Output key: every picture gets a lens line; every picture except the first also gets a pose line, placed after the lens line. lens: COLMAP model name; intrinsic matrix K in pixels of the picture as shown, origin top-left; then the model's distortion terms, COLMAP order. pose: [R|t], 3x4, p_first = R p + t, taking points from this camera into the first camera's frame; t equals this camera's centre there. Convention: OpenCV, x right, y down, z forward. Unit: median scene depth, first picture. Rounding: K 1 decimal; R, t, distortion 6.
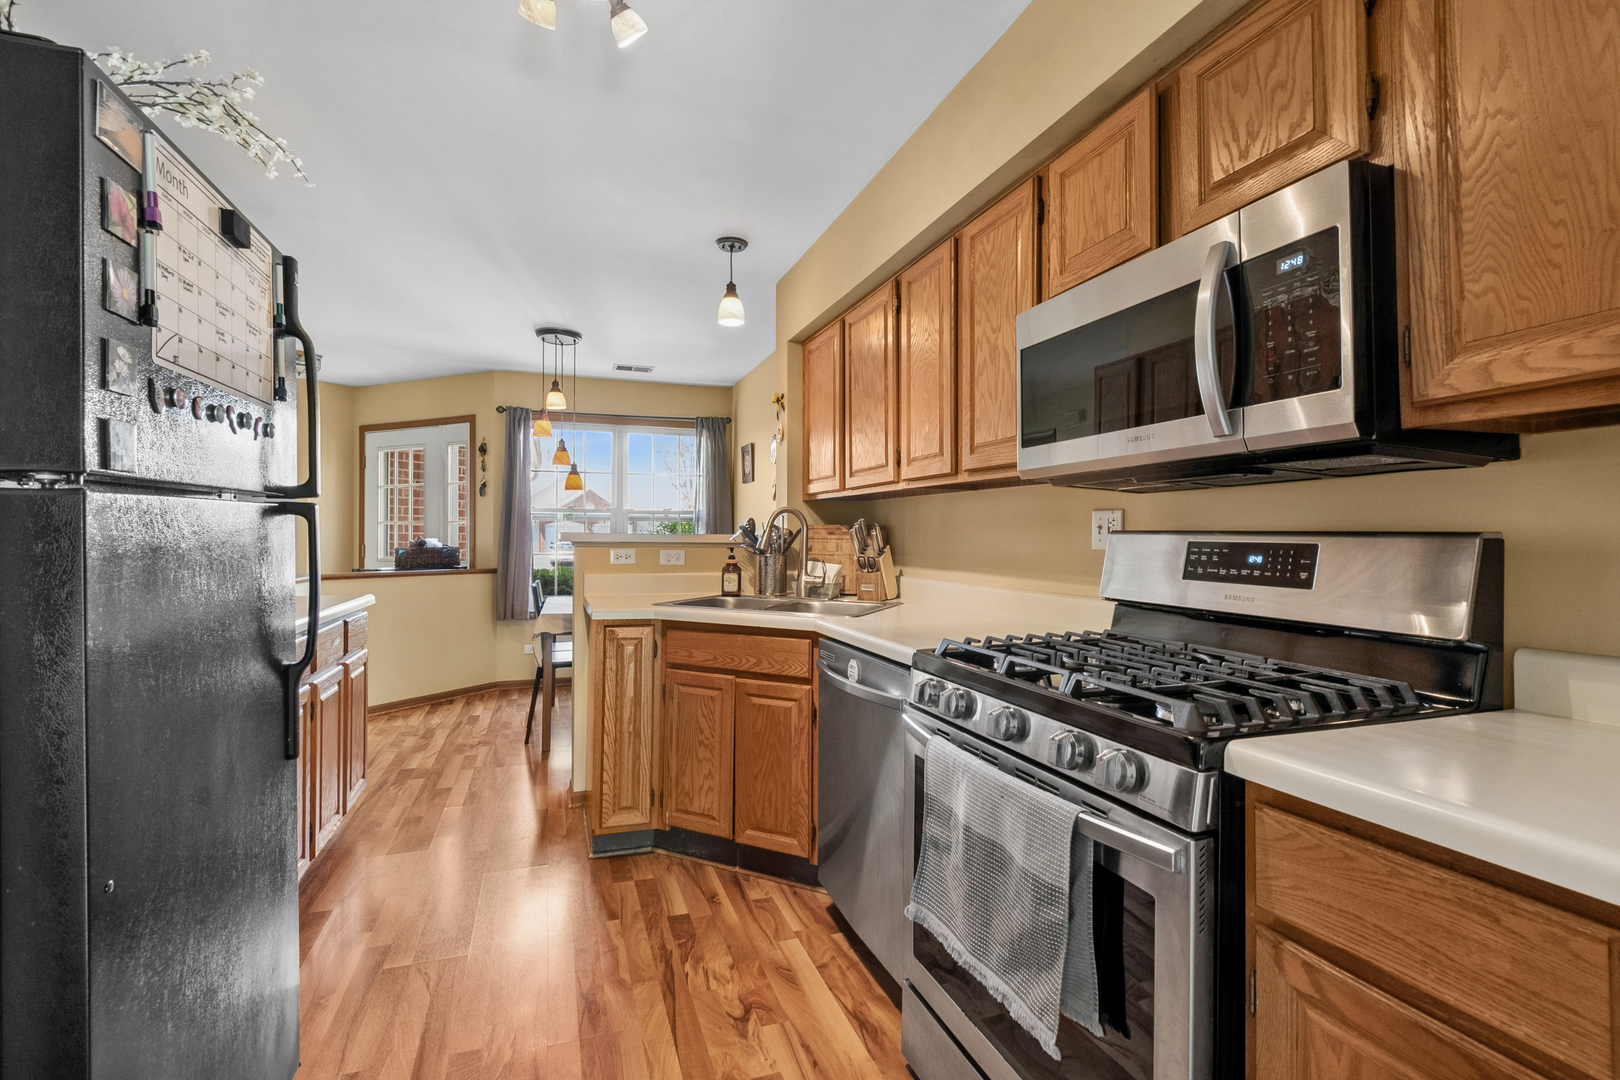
lens RADIAL K [[717.9, 0, 808.6], [0, 717.9, 531.5], [0, 0, 1]] dist [0.000379, -0.001193]
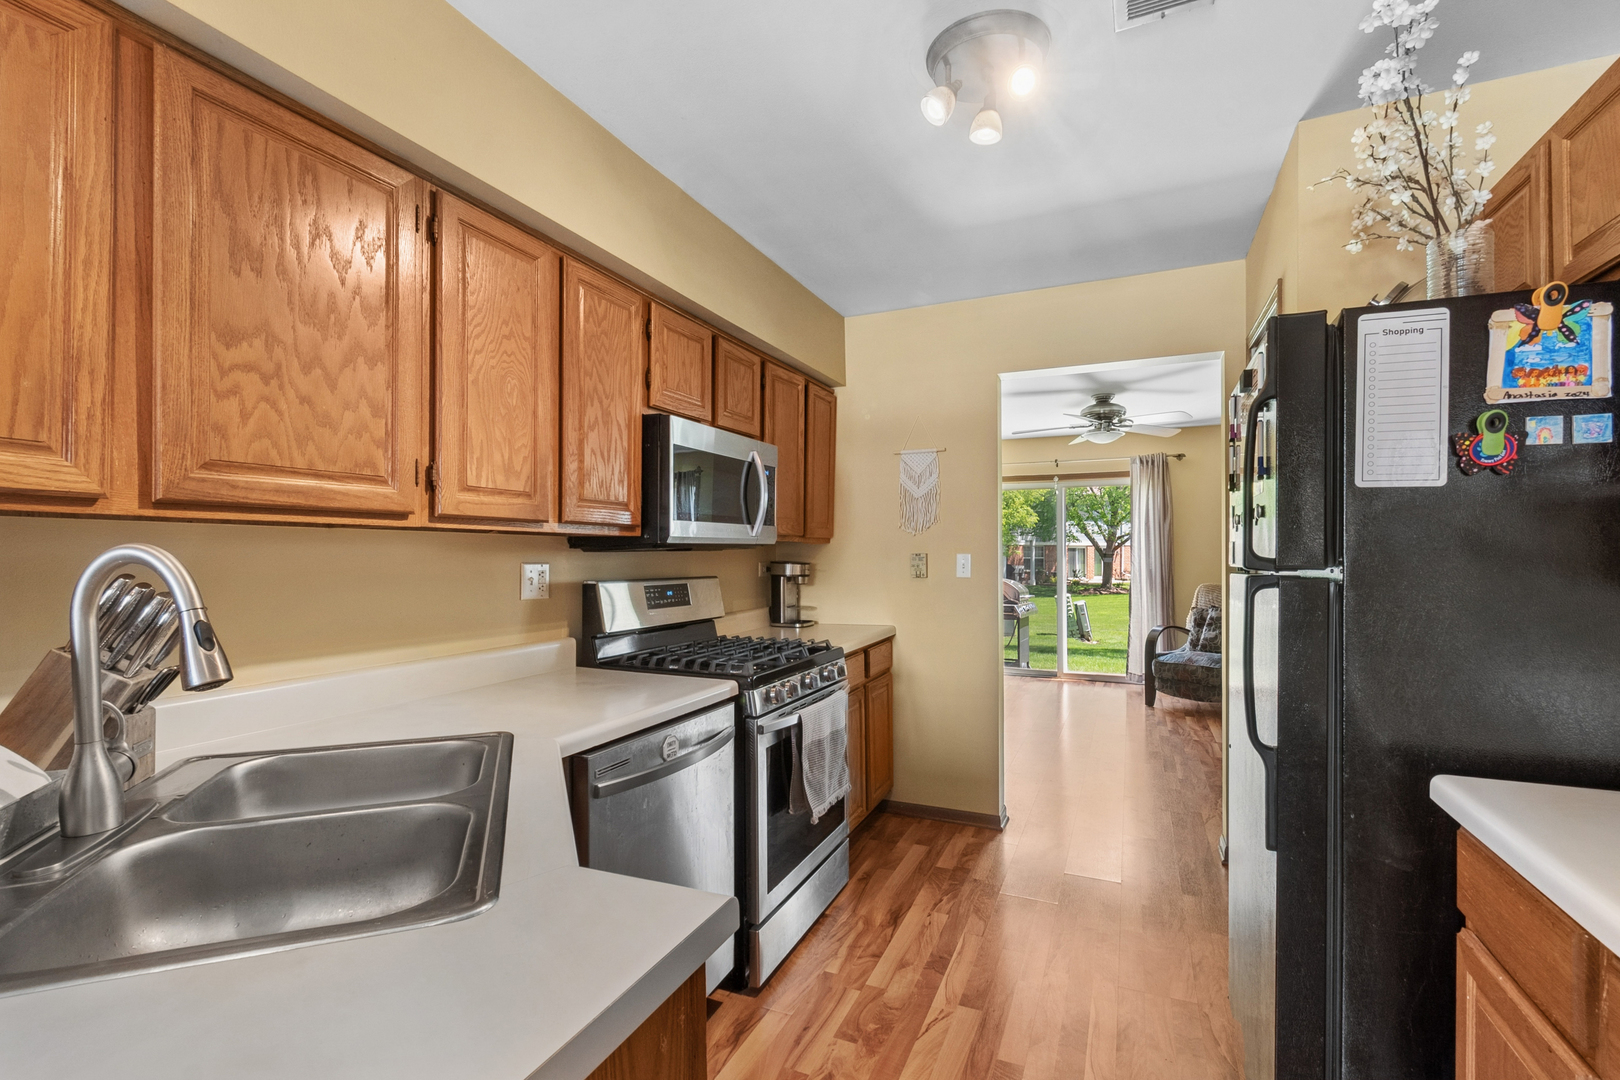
lens RADIAL K [[717.9, 0, 811.8], [0, 717.9, 548.4], [0, 0, 1]] dist [0.000379, -0.001193]
pose [[-0.715515, -0.003561, 0.698588, -0.853566], [-0.009133, 0.999949, -0.004257, -0.066246], [-0.698538, -0.009426, -0.715511, 1.892749]]
